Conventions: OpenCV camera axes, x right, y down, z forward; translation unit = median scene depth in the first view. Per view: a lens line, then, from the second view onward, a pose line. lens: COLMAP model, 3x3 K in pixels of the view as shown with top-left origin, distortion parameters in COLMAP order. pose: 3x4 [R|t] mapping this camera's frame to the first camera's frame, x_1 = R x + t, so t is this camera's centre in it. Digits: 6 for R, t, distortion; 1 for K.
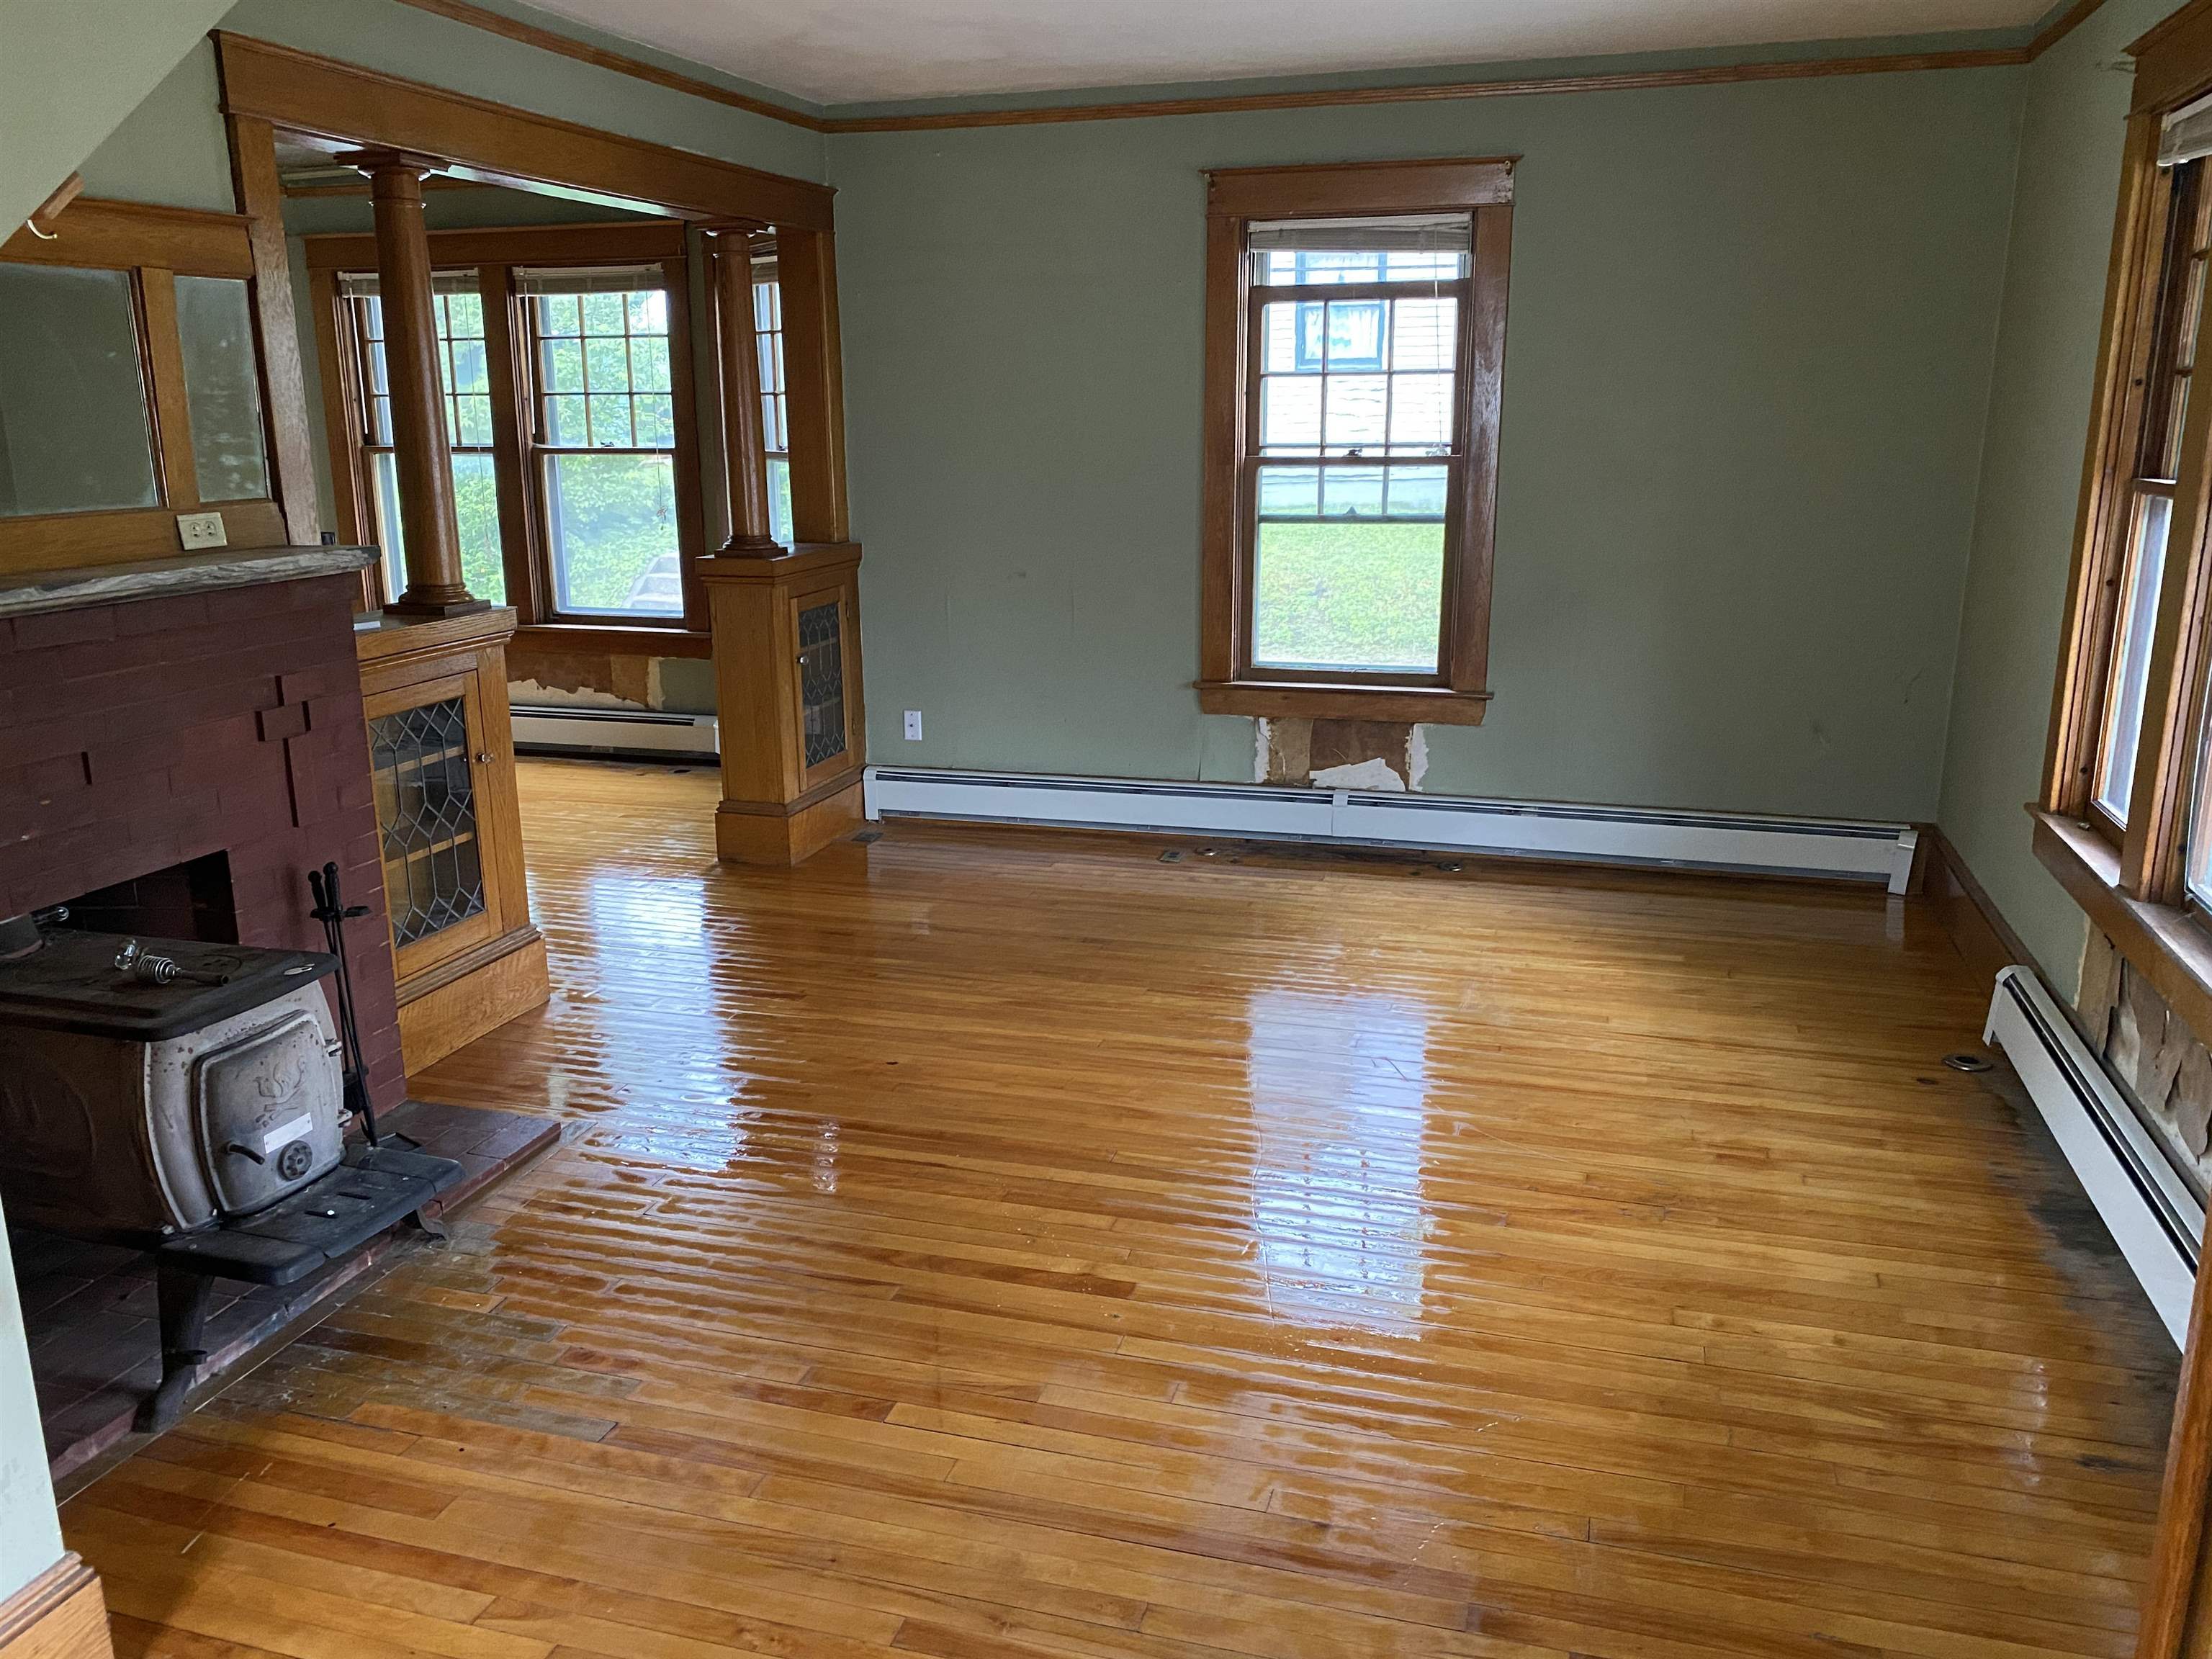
lens RADIAL K [[1708.1, 0, 1111.3], [0, 1708.1, 830.9], [0, 0, 1]] dist [0.006607, -0.003799]
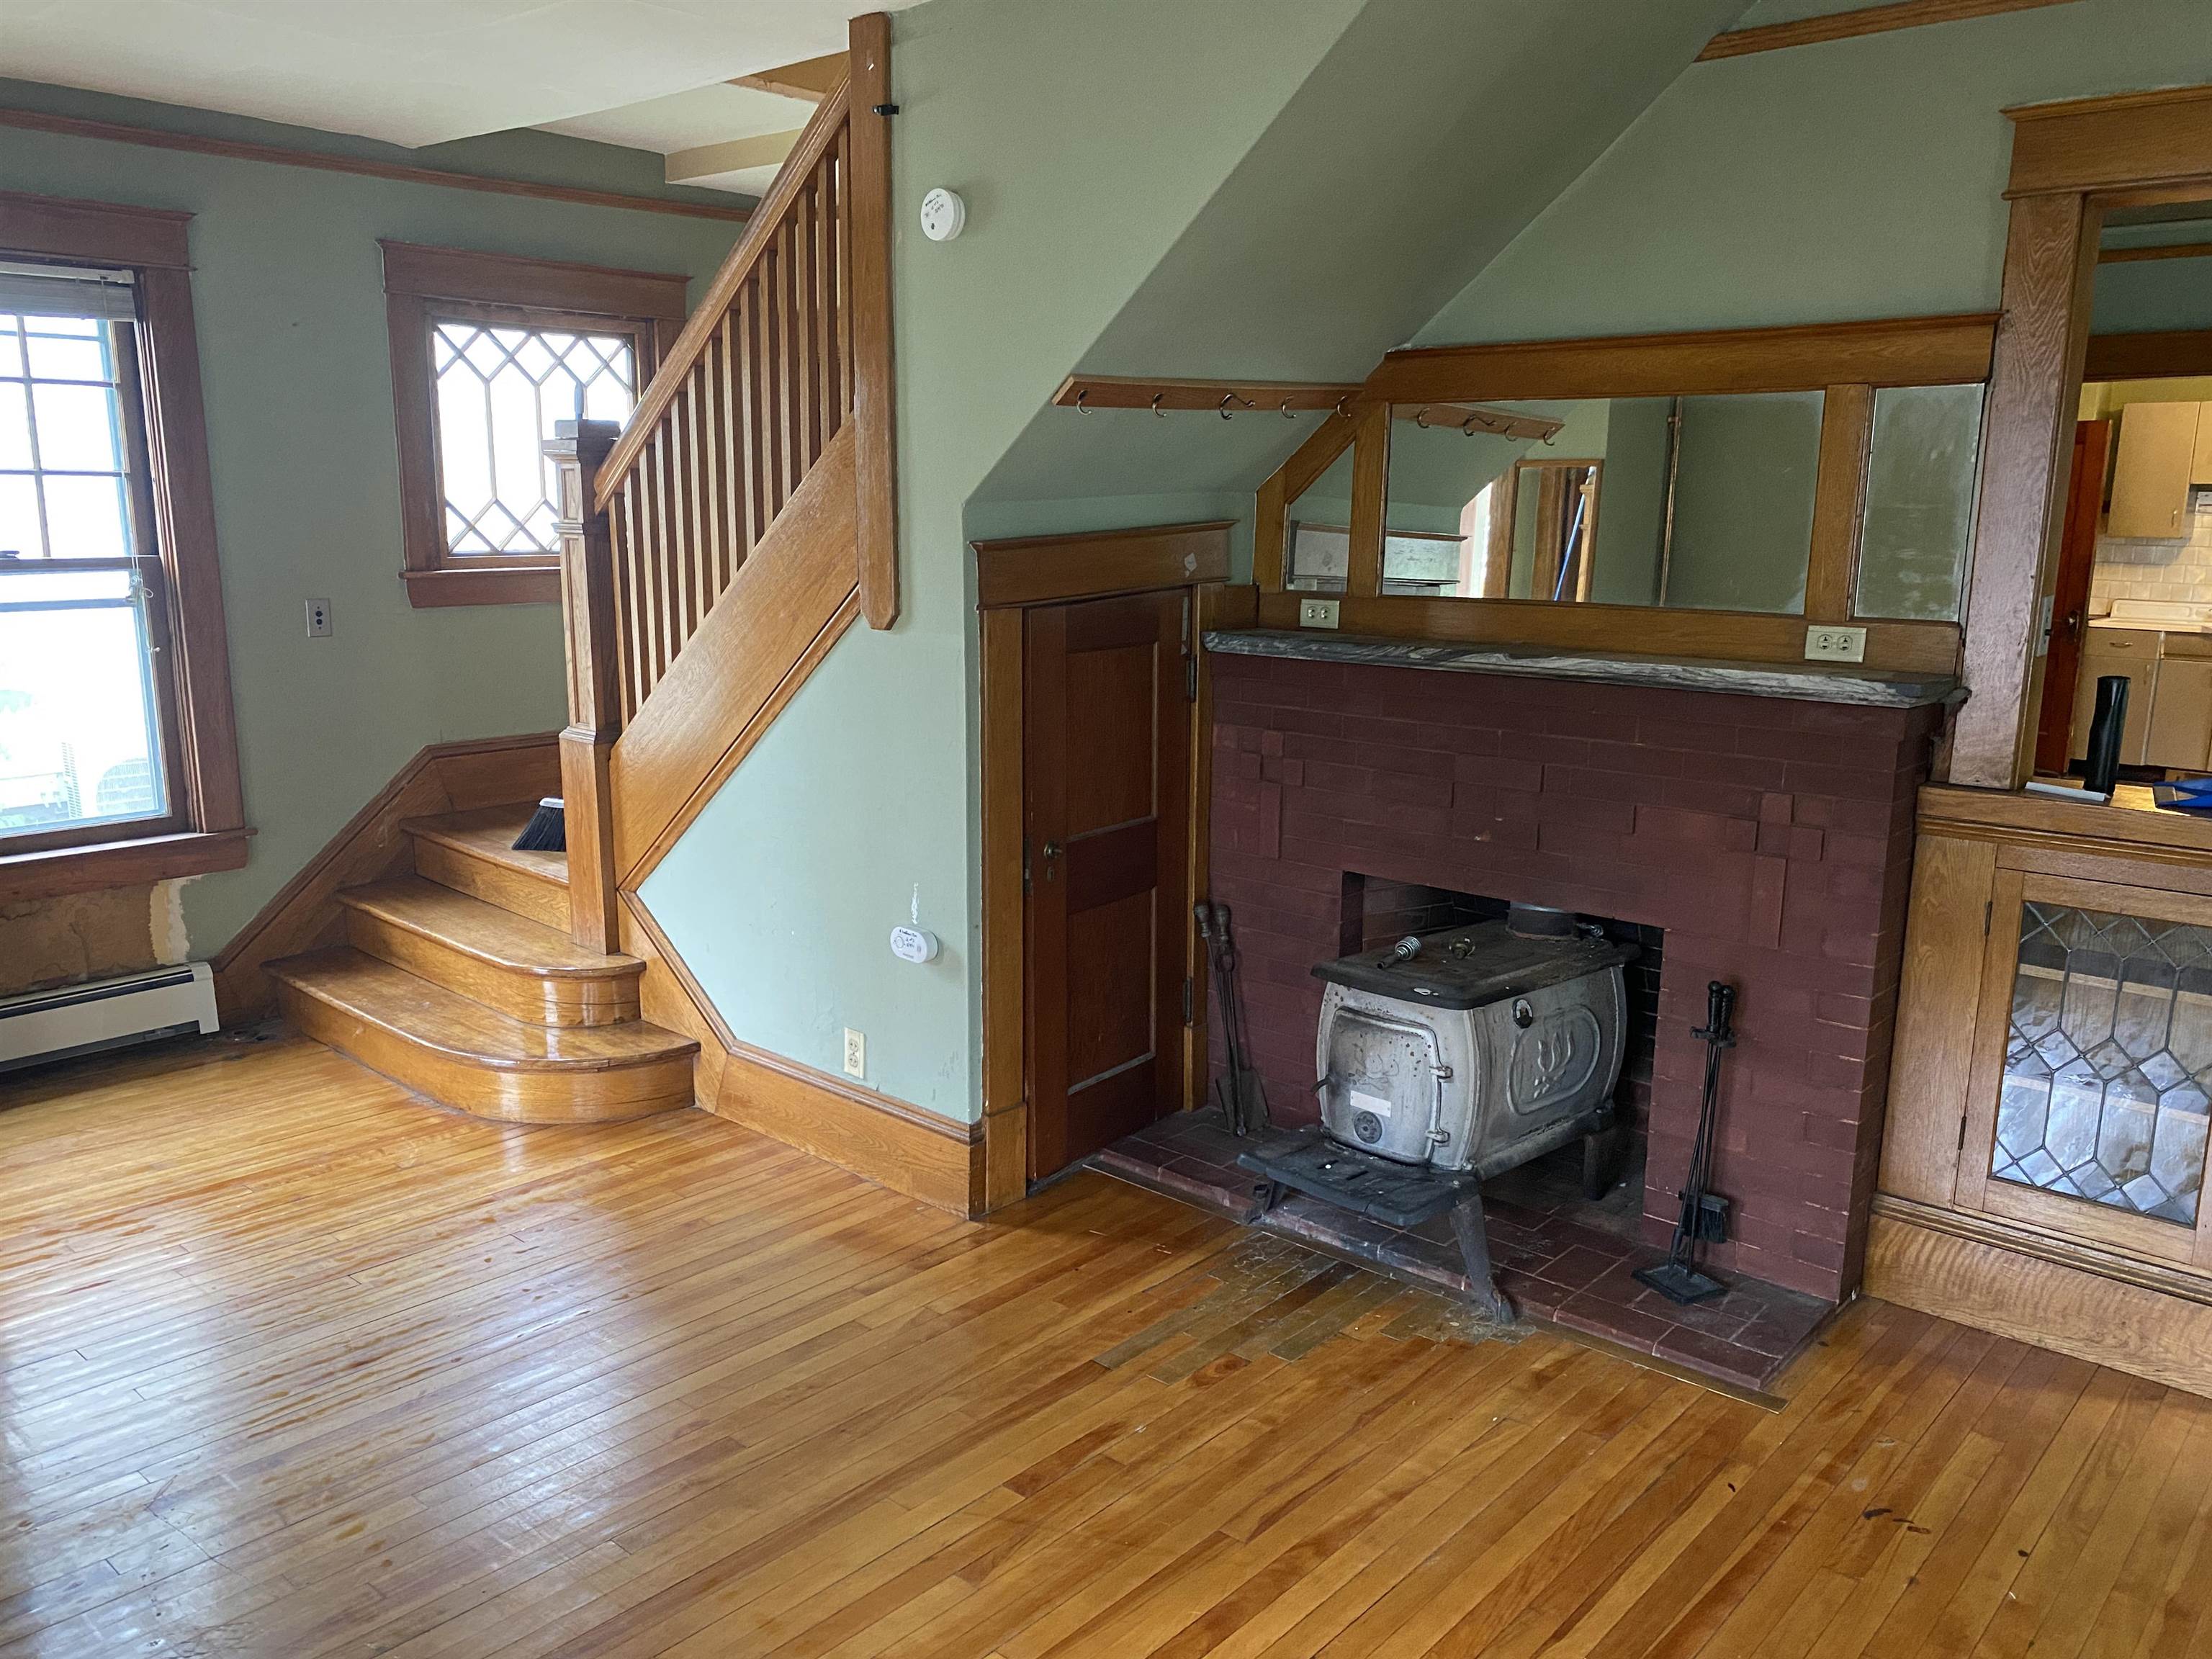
lens RADIAL K [[1693.4, 0, 1108.2], [0, 1693.4, 831.6], [0, 0, 1]] dist [0.150088, -0.265641]
pose [[-0.420115, 0.180435, -0.889352, 0.668108], [-0.230993, 0.926489, 0.297087, -0.333042], [0.877579, 0.330245, -0.347553, 1.233060]]
